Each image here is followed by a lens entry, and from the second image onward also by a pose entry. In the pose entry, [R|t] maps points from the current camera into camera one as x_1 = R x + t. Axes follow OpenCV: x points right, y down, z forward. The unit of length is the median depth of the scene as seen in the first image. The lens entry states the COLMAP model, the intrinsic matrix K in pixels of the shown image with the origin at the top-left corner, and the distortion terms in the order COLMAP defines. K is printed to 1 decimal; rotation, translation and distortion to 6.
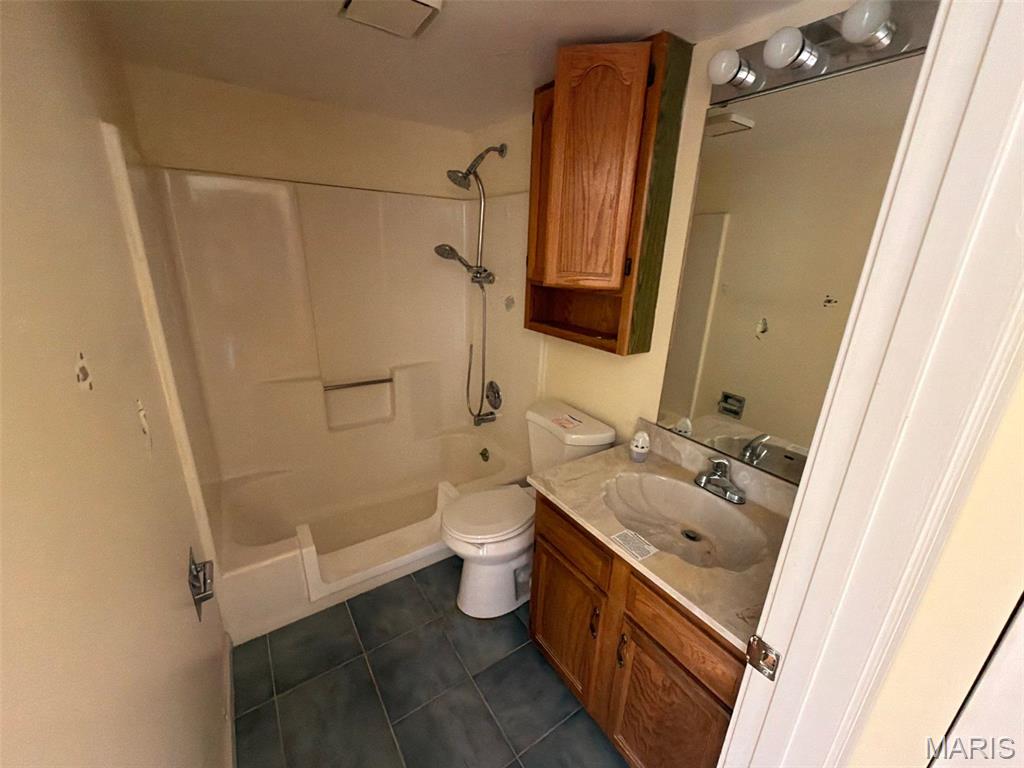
lens RADIAL K [[410.8, 0, 512.1], [0, 410.8, 385.9], [0, 0, 1]] dist [0.000554, -0.000329]
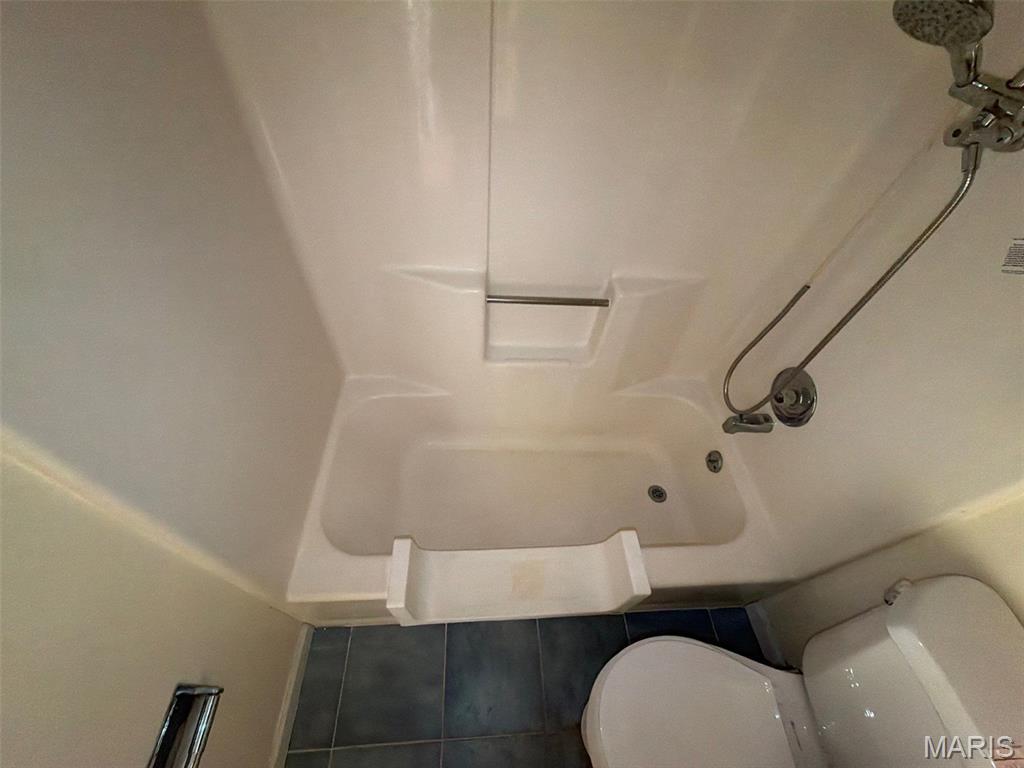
lens RADIAL K [[410.8, 0, 512.1], [0, 410.8, 385.9], [0, 0, 1]] dist [0.000554, -0.000329]
pose [[0.863330, 0.406839, -0.298568, -0.202188], [-0.202940, 0.821597, 0.532723, -0.186141], [0.462035, -0.399325, 0.791873, 0.502439]]
